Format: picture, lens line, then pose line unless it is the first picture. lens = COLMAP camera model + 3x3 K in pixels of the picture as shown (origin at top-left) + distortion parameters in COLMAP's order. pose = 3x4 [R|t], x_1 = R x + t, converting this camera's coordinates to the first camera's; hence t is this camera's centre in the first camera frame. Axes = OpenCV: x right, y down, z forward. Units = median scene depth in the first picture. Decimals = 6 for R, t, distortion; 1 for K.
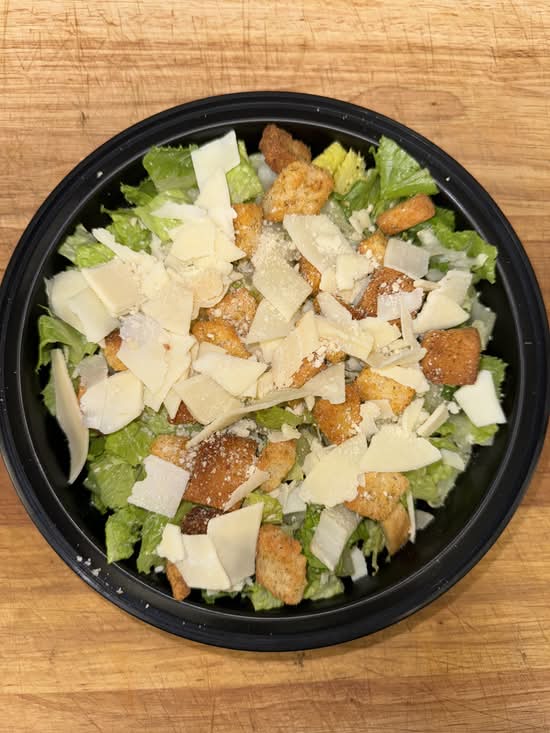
lens RADIAL K [[506.7, 0, 271.3], [0, 506.7, 369.6], [0, 0, 1]] dist [-0.029649, 0.011211]
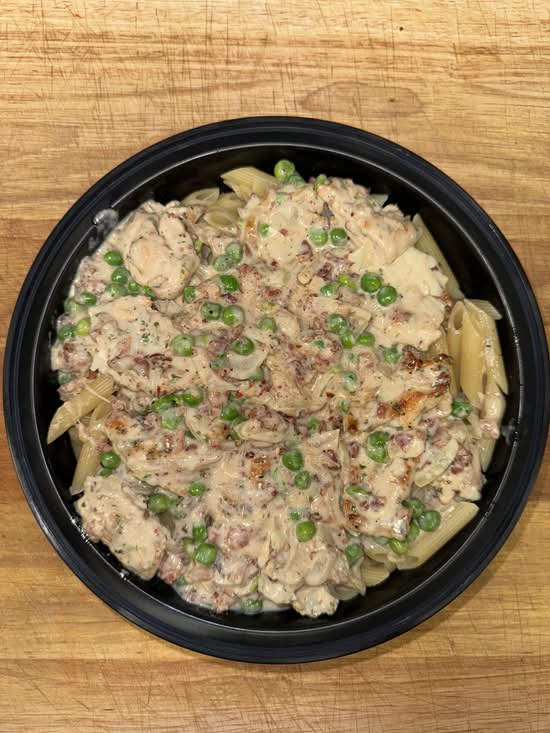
lens RADIAL K [[506.7, 0, 271.3], [0, 506.7, 369.6], [0, 0, 1]] dist [-0.029649, 0.011211]
pose [[0.999322, 0.029395, -0.022162, 0.122850], [-0.028795, 0.999222, 0.026950, -0.010273], [0.022936, -0.026293, 0.999391, -0.027457]]
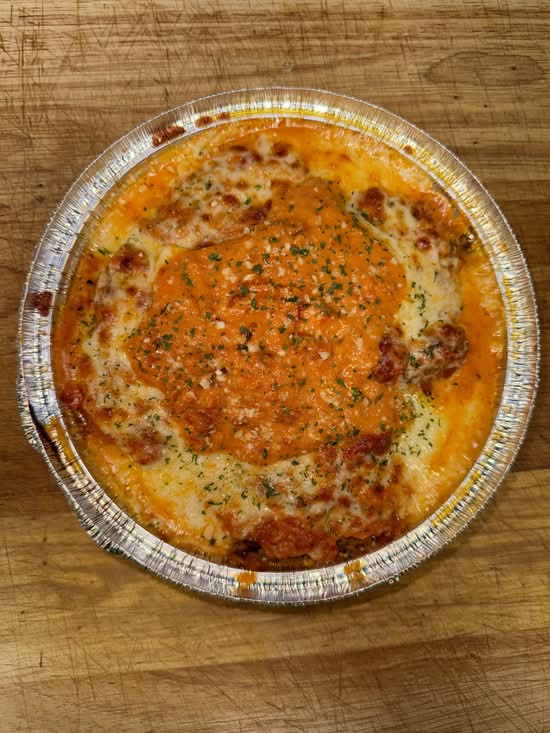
lens RADIAL K [[506.7, 0, 271.3], [0, 506.7, 369.6], [0, 0, 1]] dist [-0.029649, 0.011211]
pose [[0.998582, -0.048598, 0.021728, -0.215614], [0.047947, 0.998413, 0.029552, 0.018708], [-0.023130, -0.028468, 0.999327, -0.004062]]
